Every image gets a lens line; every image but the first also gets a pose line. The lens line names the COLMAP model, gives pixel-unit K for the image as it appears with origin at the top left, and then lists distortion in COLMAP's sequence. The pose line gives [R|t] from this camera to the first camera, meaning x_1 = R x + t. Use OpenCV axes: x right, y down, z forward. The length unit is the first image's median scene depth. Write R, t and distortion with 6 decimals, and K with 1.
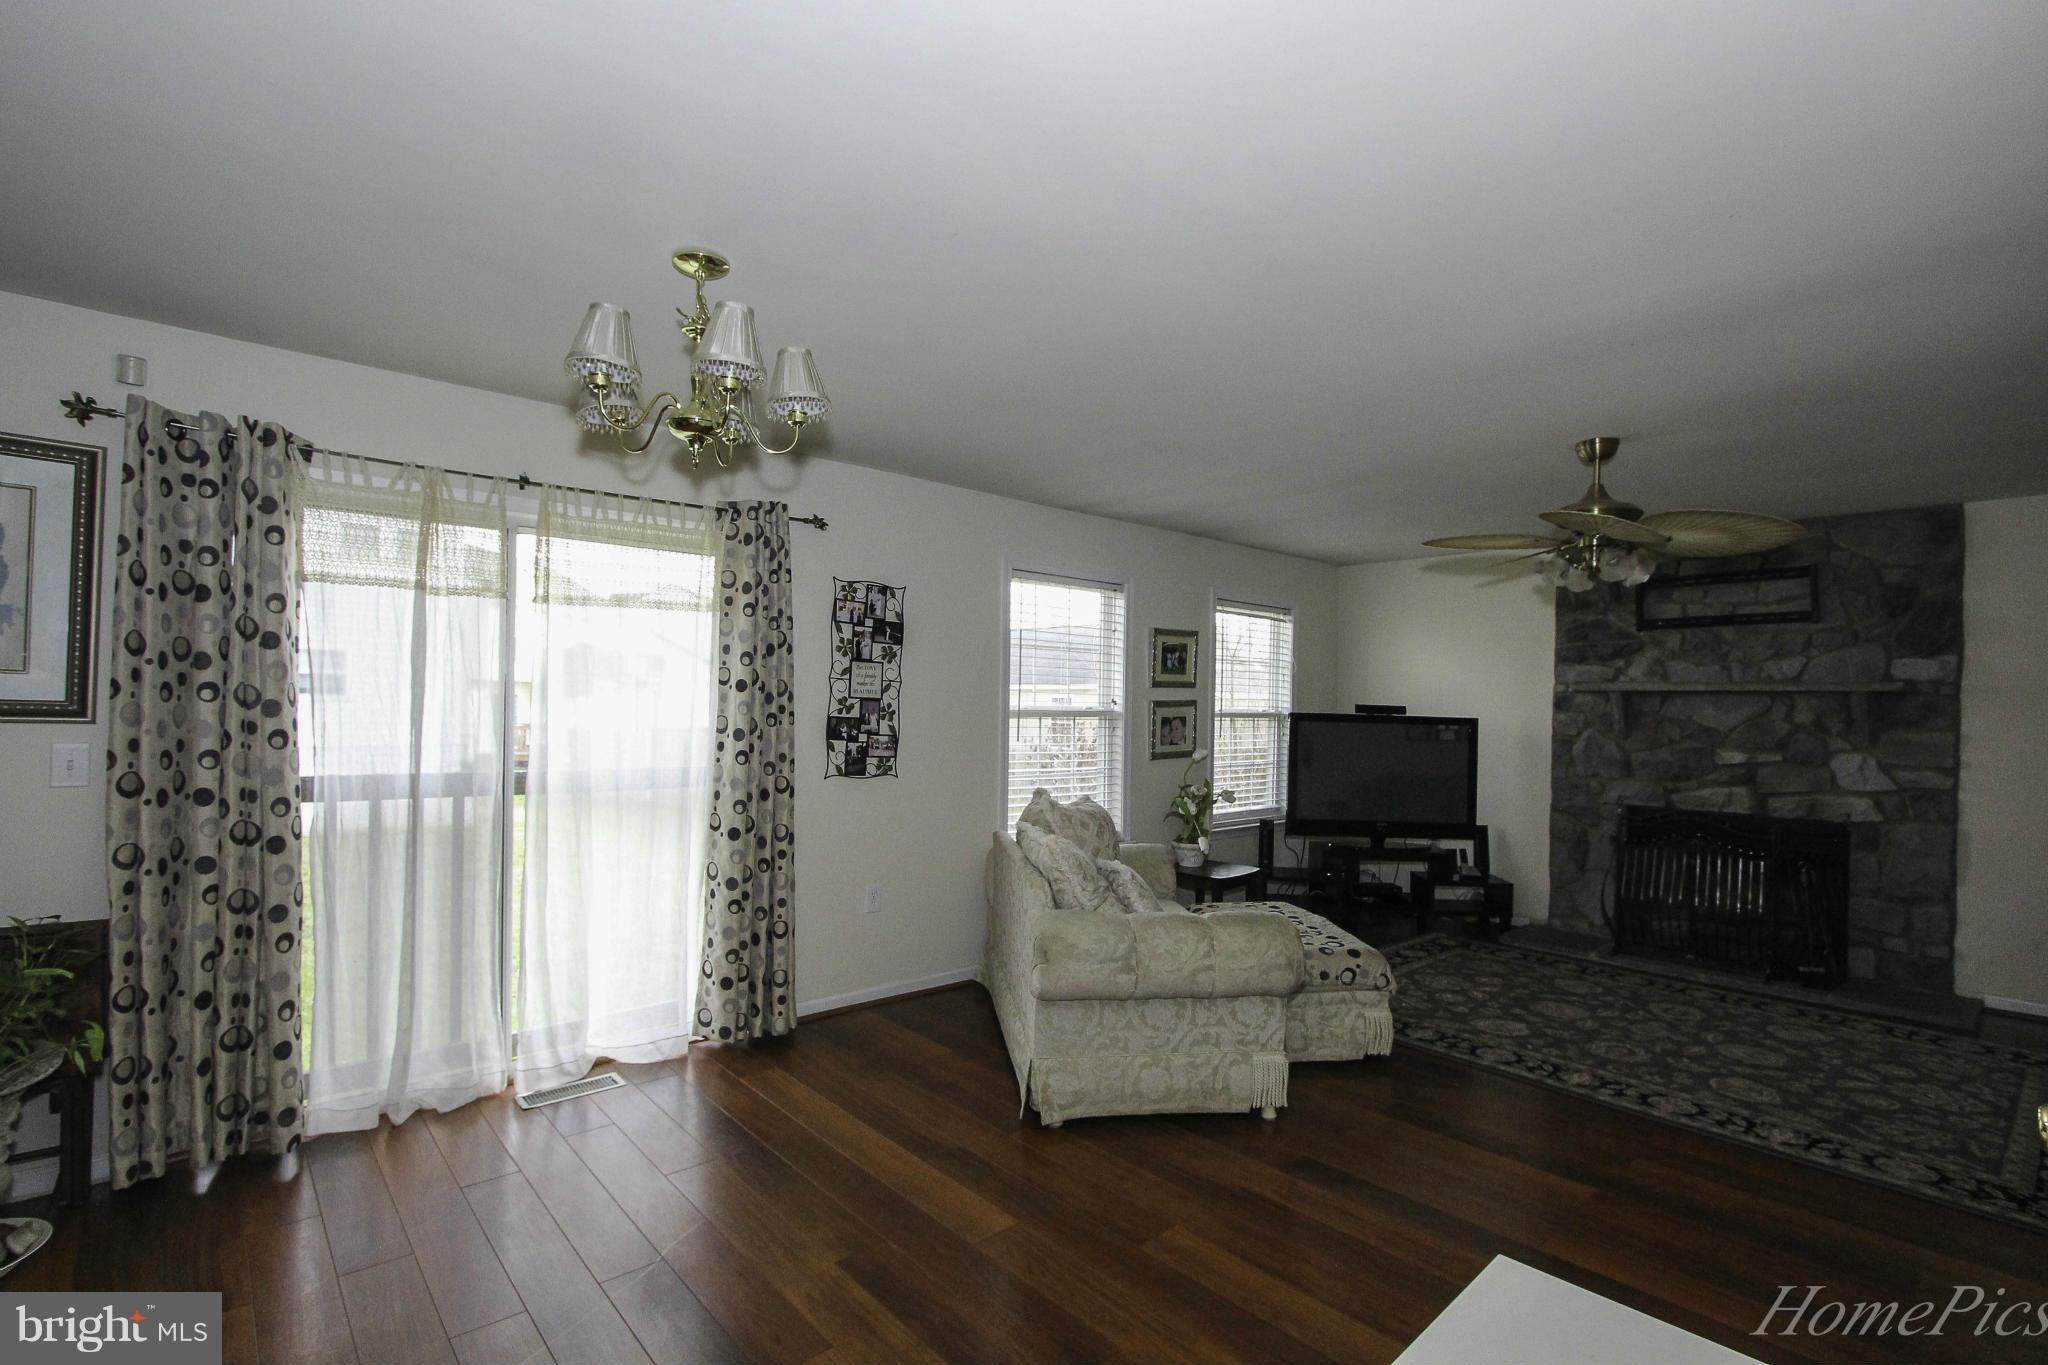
lens RADIAL K [[945.2, 0, 1029.5], [0, 945.2, 702.0], [0, 0, 1]] dist [-0.023228, 0.004656]
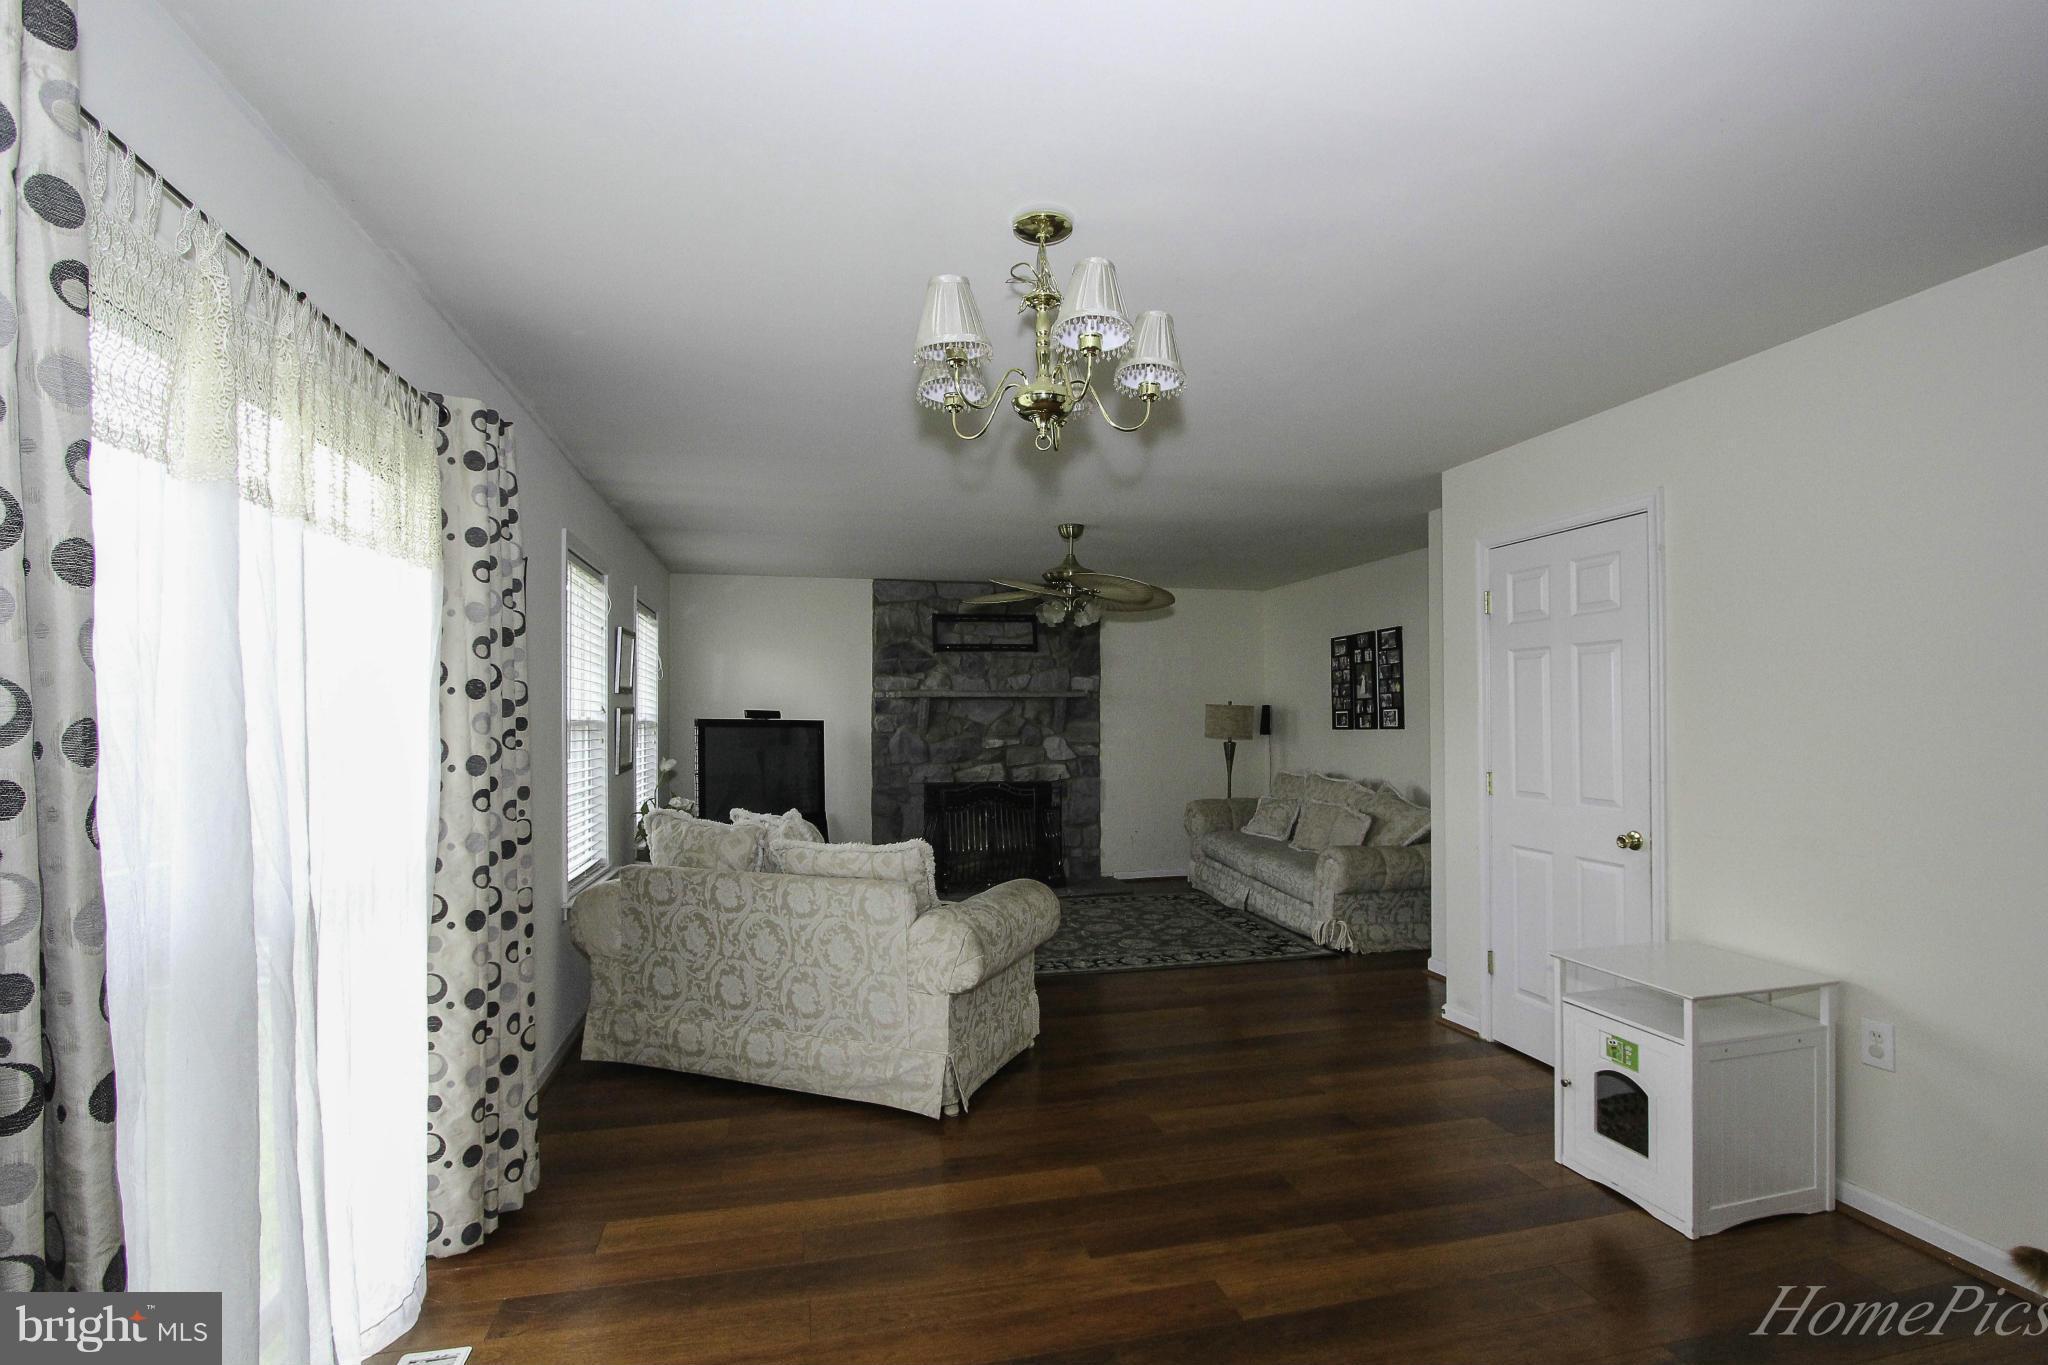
lens RADIAL K [[950.5, 0, 1048.2], [0, 950.5, 710.8], [0, 0, 1]] dist [0.000408, 0.000515]
pose [[0.454379, -0.012597, 0.890719, -0.700226], [0.010118, 0.999908, 0.008980, -0.003919], [-0.890751, 0.004932, 0.454465, 0.351817]]
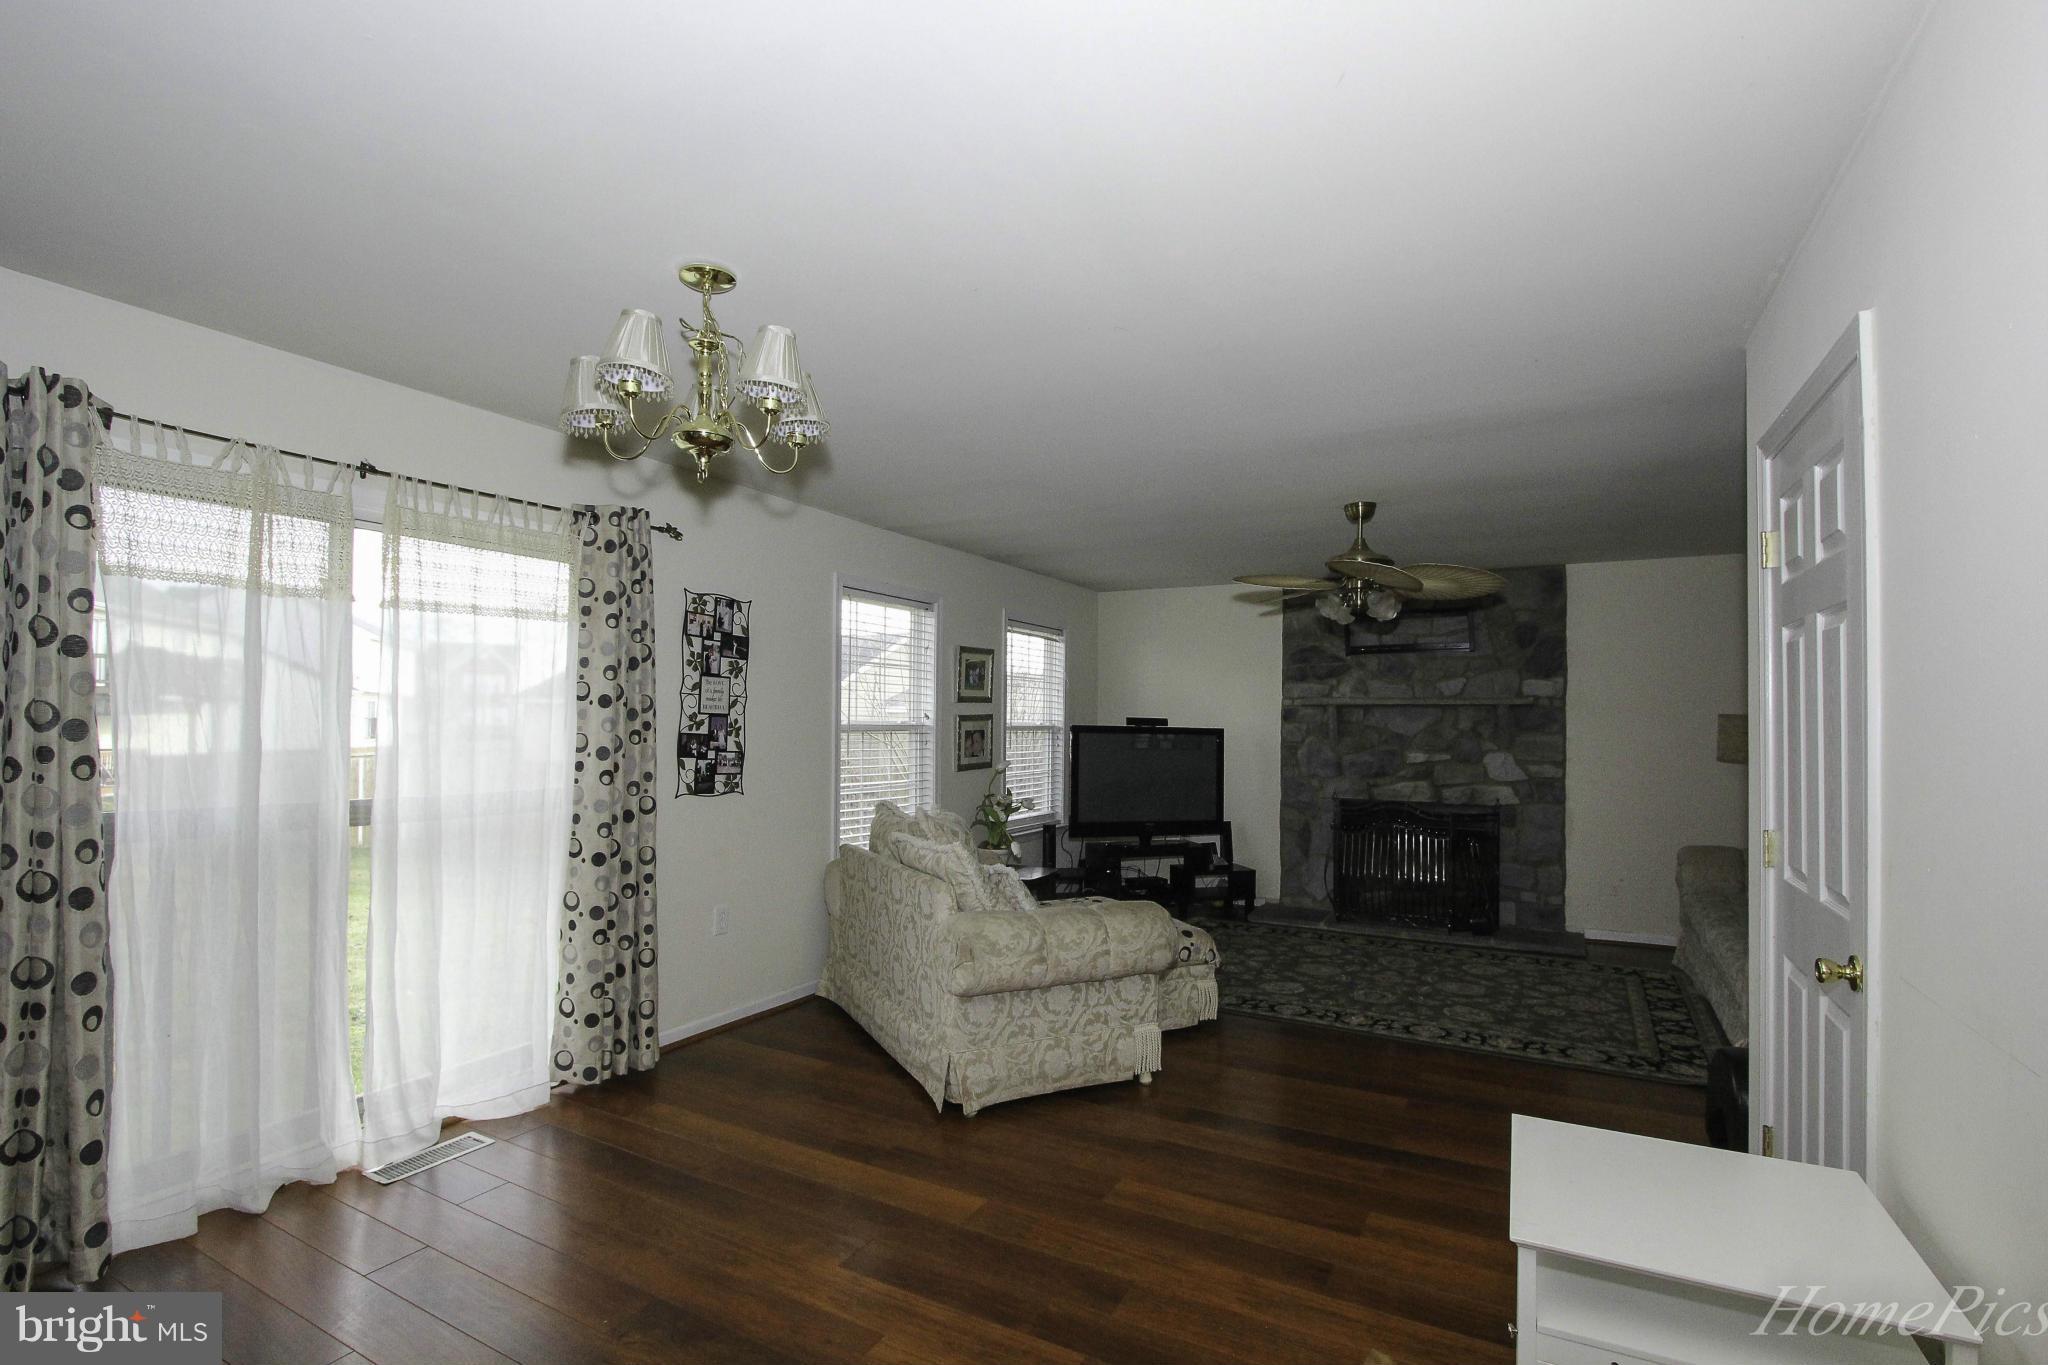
lens RADIAL K [[945.2, 0, 1029.5], [0, 945.2, 702.0], [0, 0, 1]] dist [-0.023228, 0.004656]
pose [[0.942663, -0.001016, 0.333746, -0.216733], [0.006029, 0.999884, -0.013983, -0.000923], [-0.333693, 0.015193, 0.942559, -0.026048]]
